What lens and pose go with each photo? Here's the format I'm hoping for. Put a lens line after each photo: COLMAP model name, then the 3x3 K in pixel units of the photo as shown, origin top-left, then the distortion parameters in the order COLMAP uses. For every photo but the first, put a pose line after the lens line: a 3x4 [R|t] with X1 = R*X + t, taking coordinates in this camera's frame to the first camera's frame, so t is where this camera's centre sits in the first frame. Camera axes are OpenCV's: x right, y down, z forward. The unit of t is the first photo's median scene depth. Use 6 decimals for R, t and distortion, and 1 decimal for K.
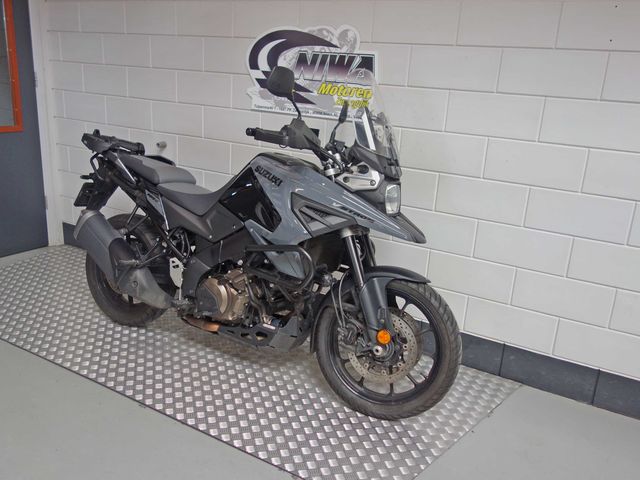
lens RADIAL K [[570.2, 0, 320.9], [0, 570.2, 243.1], [0, 0, 1]] dist [0.003764, -0.003874]
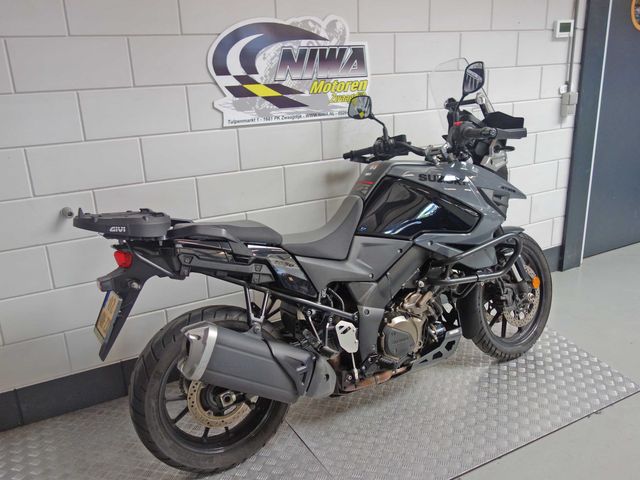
lens RADIAL K [[570.2, 0, 320.9], [0, 570.2, 243.1], [0, 0, 1]] dist [0.003764, -0.003874]
pose [[0.503126, -0.336285, 0.796101, -0.885798], [0.315763, 0.929028, 0.192878, -0.240678], [-0.804462, 0.154337, 0.573604, 0.583795]]
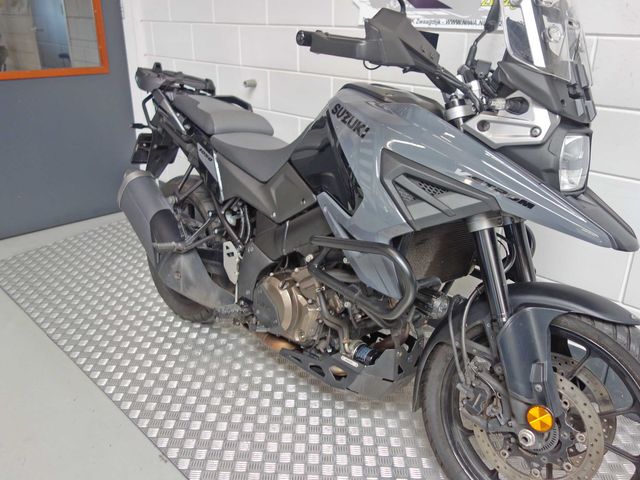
lens RADIAL K [[570.2, 0, 320.9], [0, 570.2, 243.1], [0, 0, 1]] dist [0.003764, -0.003874]
pose [[0.961469, 0.050939, -0.270152, 0.041767], [-0.028732, 0.995921, 0.085531, -0.036979], [0.273407, -0.074473, 0.959011, 0.376390]]
